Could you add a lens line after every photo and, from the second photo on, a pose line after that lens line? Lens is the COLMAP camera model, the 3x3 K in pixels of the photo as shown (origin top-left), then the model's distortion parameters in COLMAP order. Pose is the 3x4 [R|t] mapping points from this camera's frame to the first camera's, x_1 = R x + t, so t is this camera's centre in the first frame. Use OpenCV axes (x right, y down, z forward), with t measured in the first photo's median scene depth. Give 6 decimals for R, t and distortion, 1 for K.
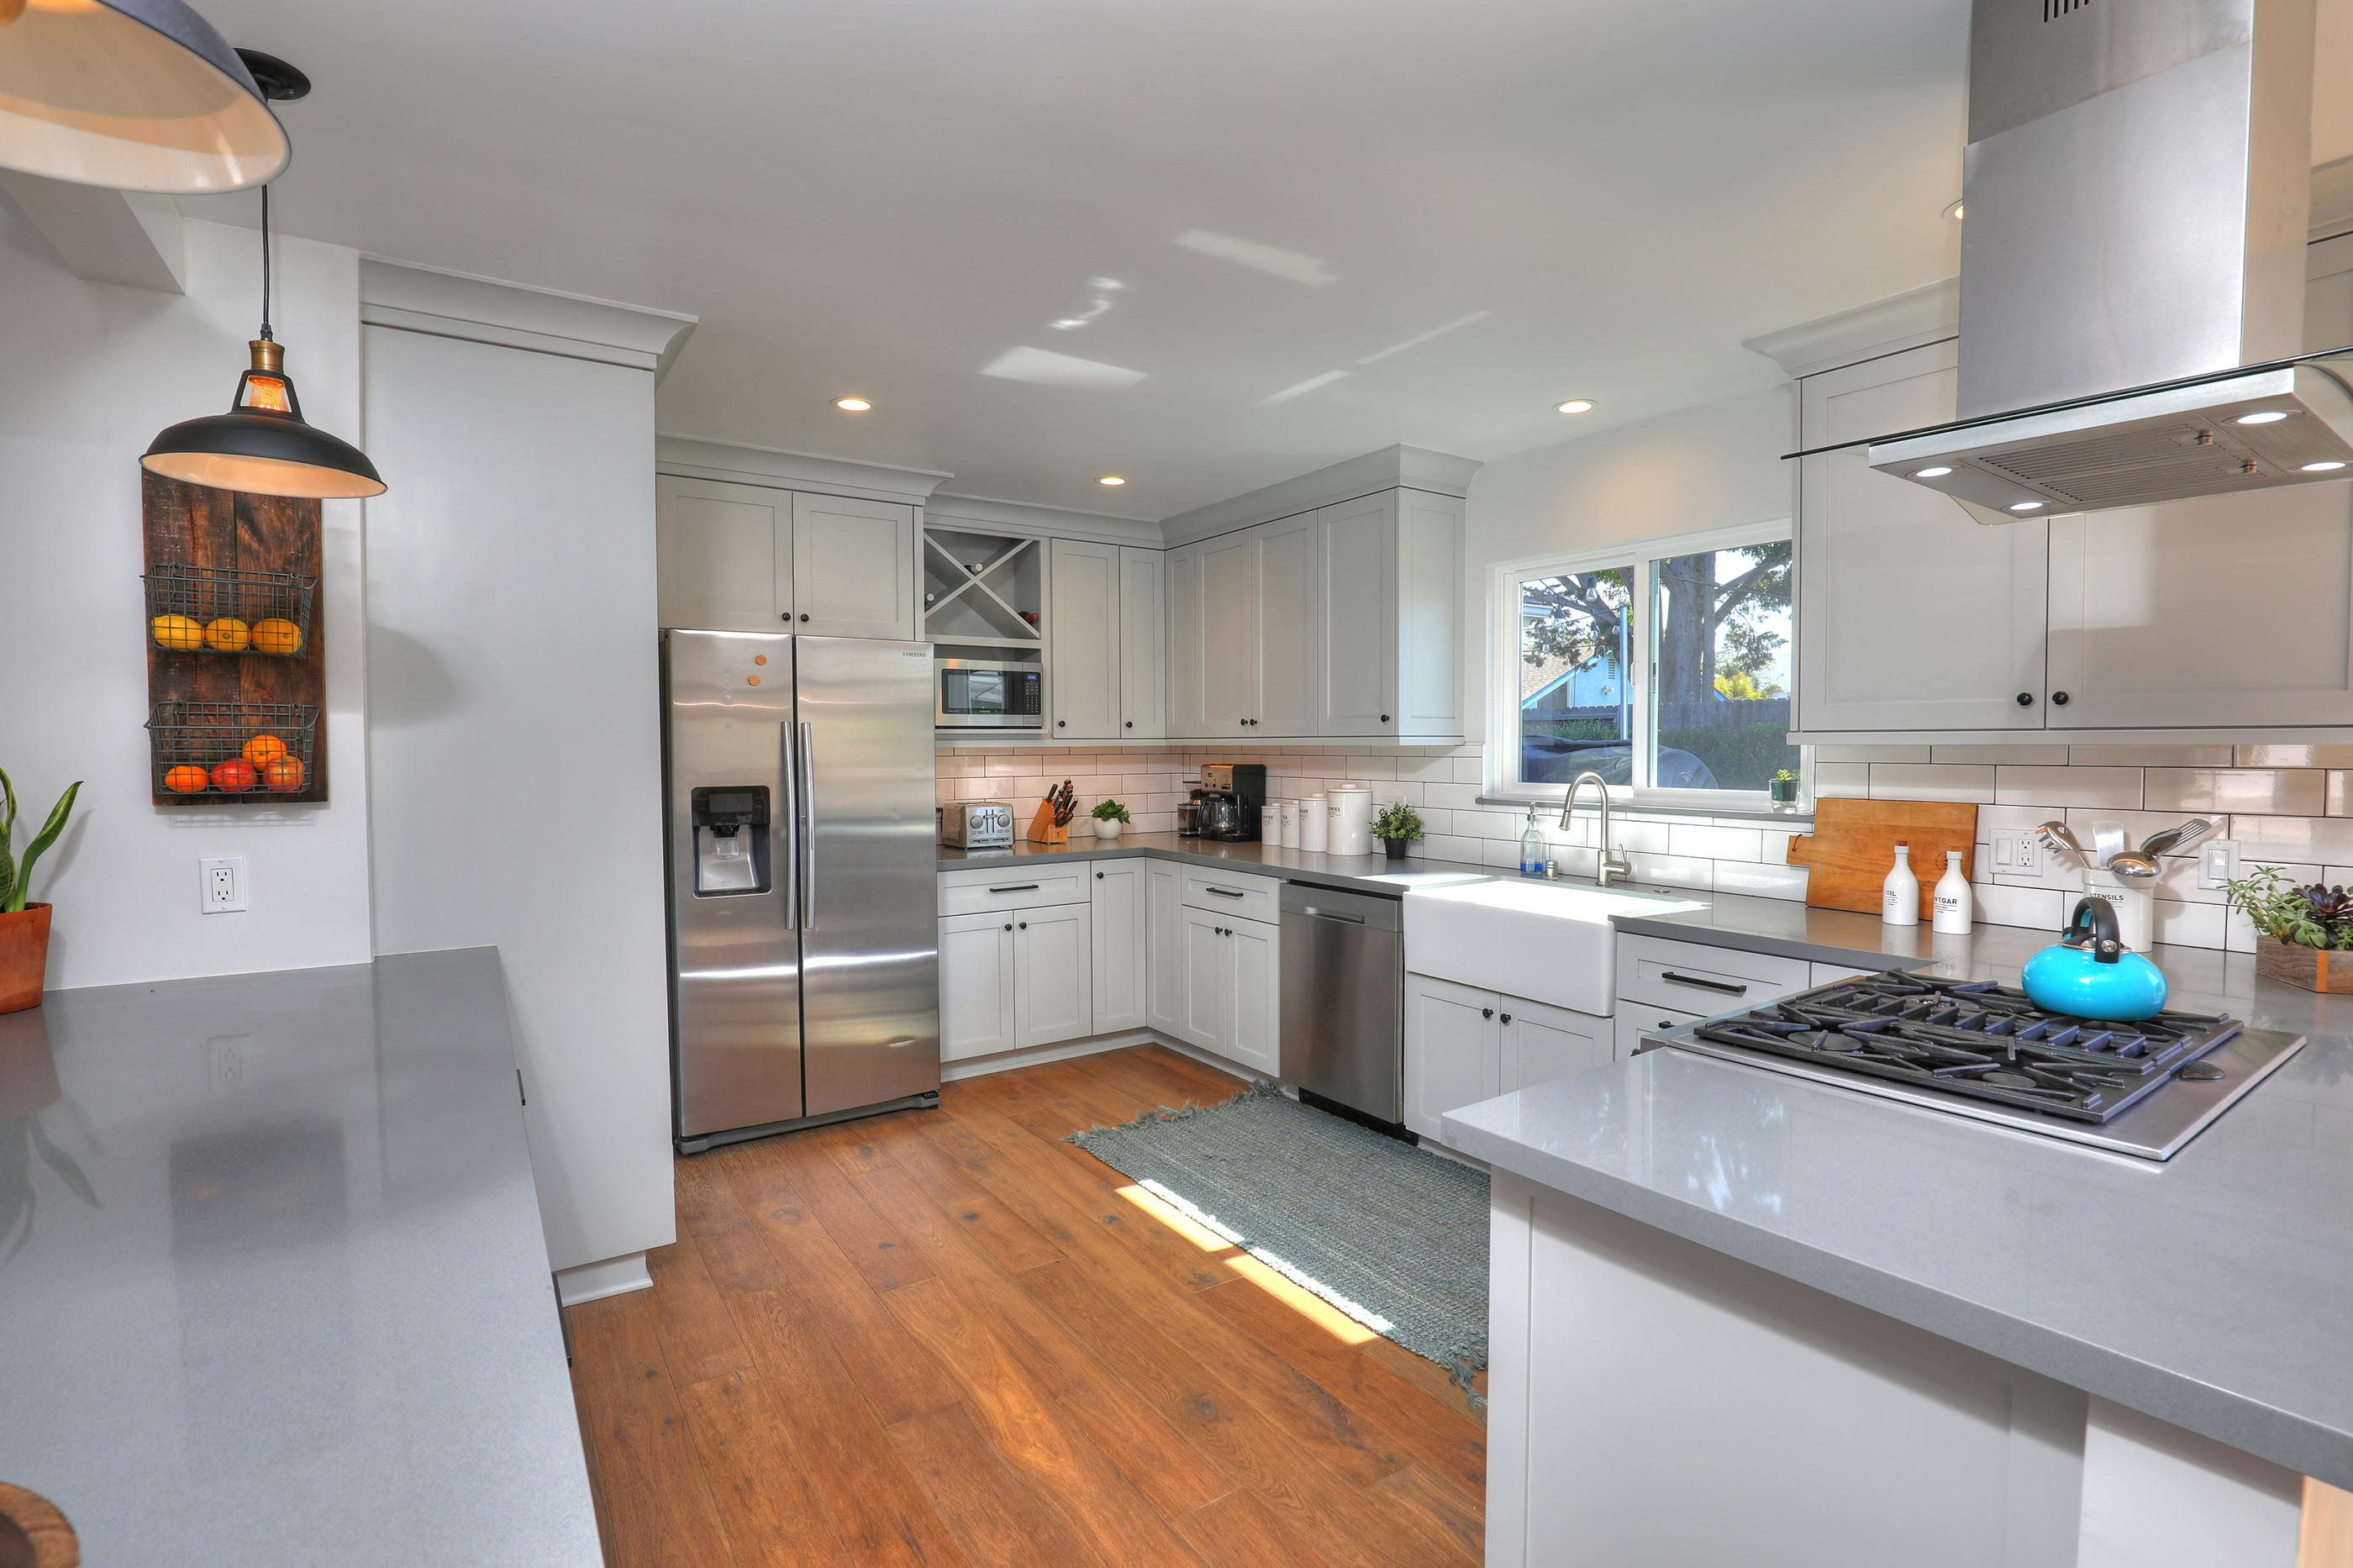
lens RADIAL K [[1065.3, 0, 1191.5], [0, 1065.3, 784.5], [0, 0, 1]] dist [-0.022503, 0.000591]
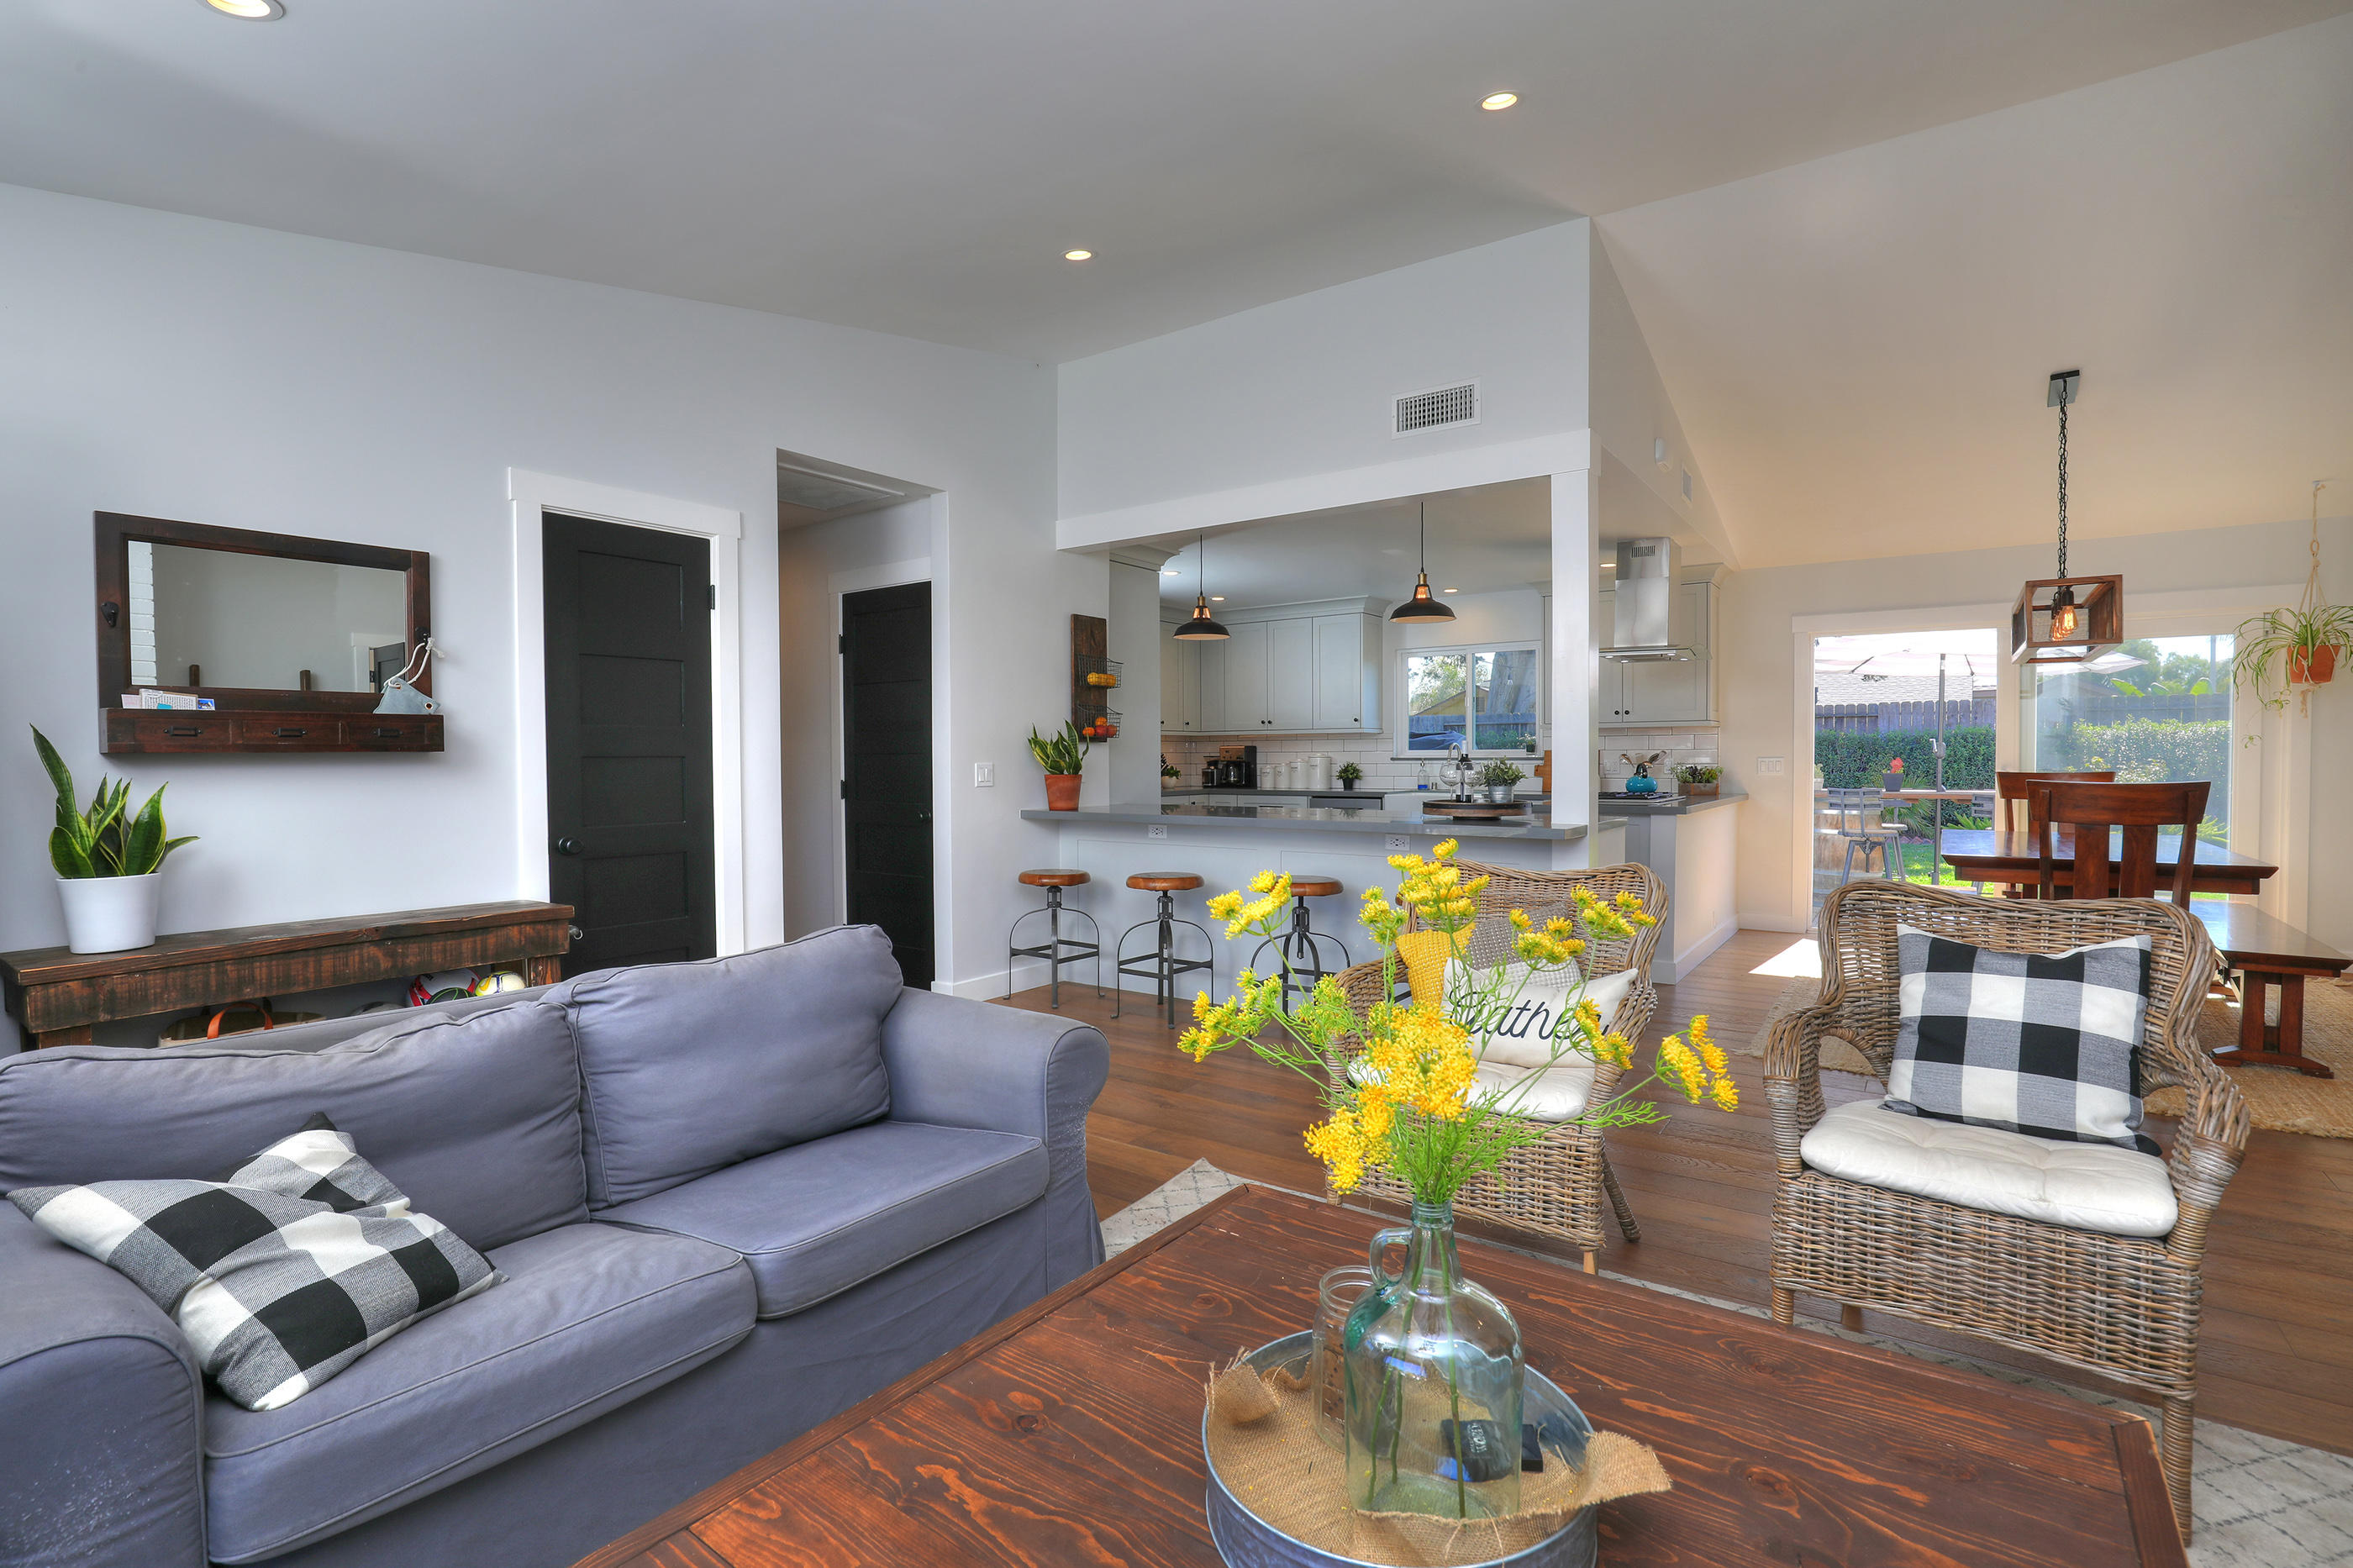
lens RADIAL K [[1065.3, 0, 1191.5], [0, 1065.3, 784.5], [0, 0, 1]] dist [-0.022503, 0.000591]
pose [[0.939421, -0.007311, 0.342689, -0.753353], [0.012454, 0.999840, -0.012811, 0.079596], [-0.342540, 0.016303, 0.939362, -0.781155]]
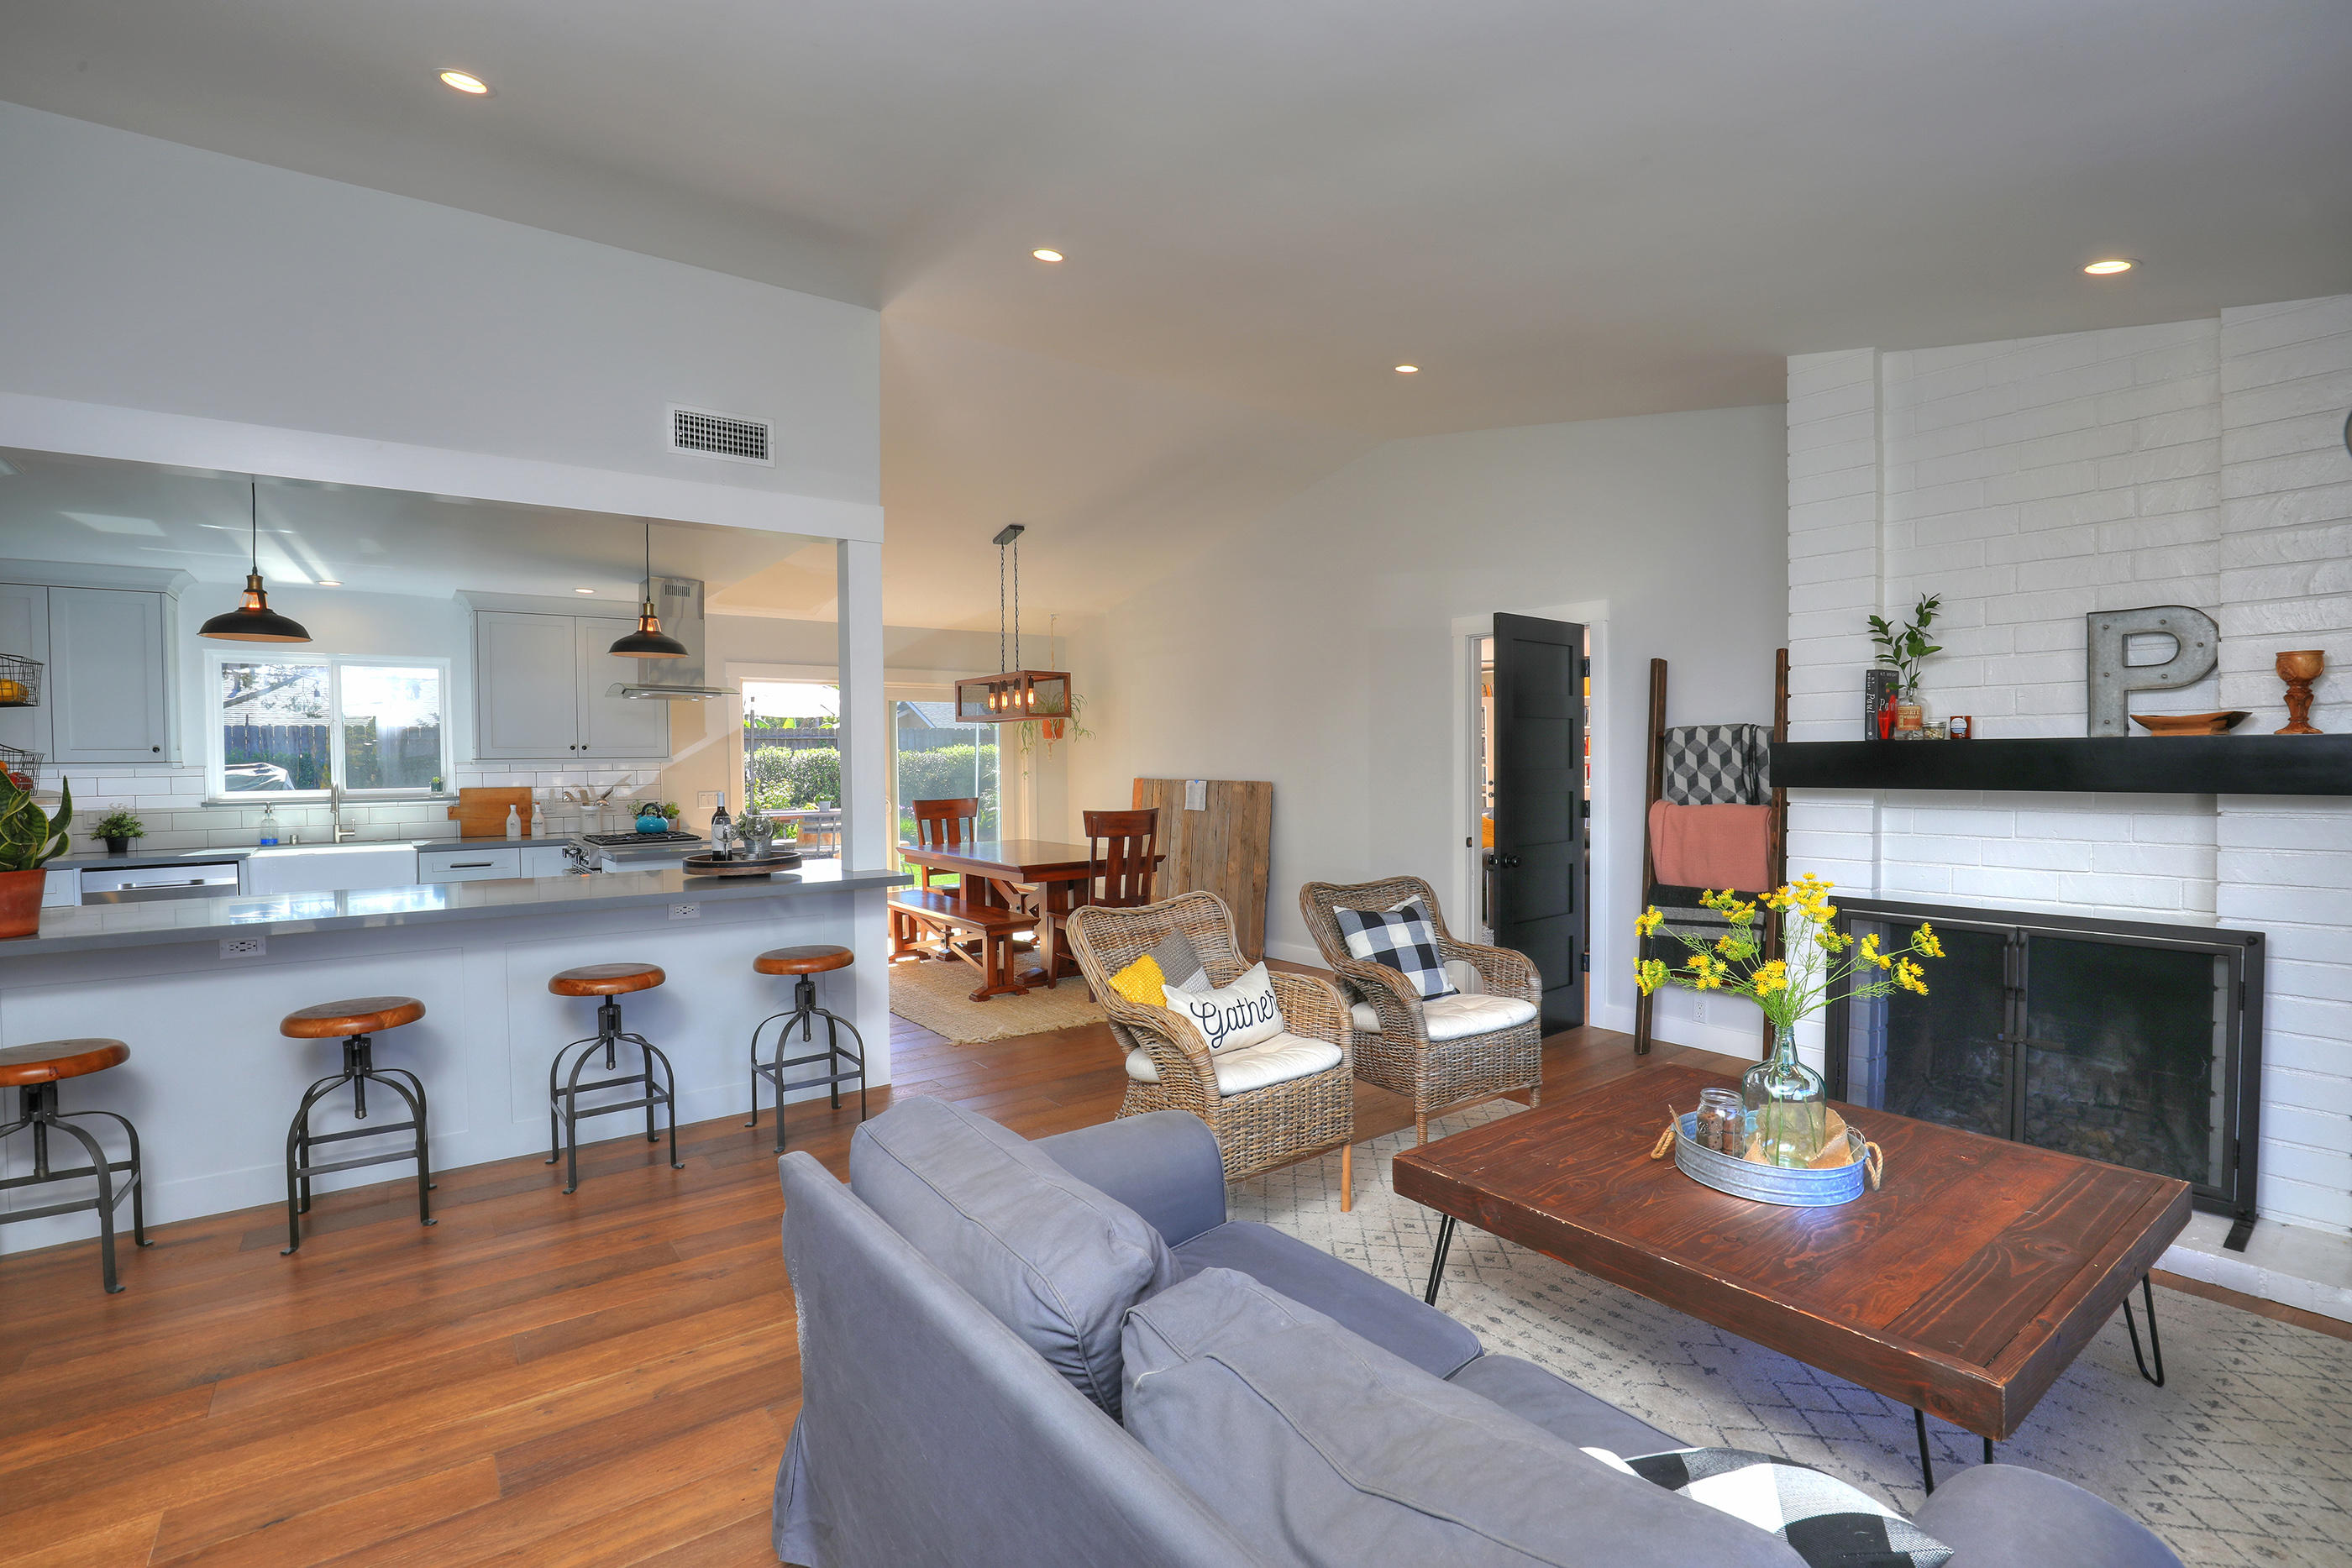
lens RADIAL K [[1064.8, 0, 1191.0], [0, 1064.8, 784.5], [0, 0, 1]] dist [-0.022503, 0.000591]
pose [[-0.052359, -0.023481, 0.998352, -1.127050], [0.049835, 0.998417, 0.026096, 0.015635], [-0.997384, 0.051119, -0.051106, -0.279168]]
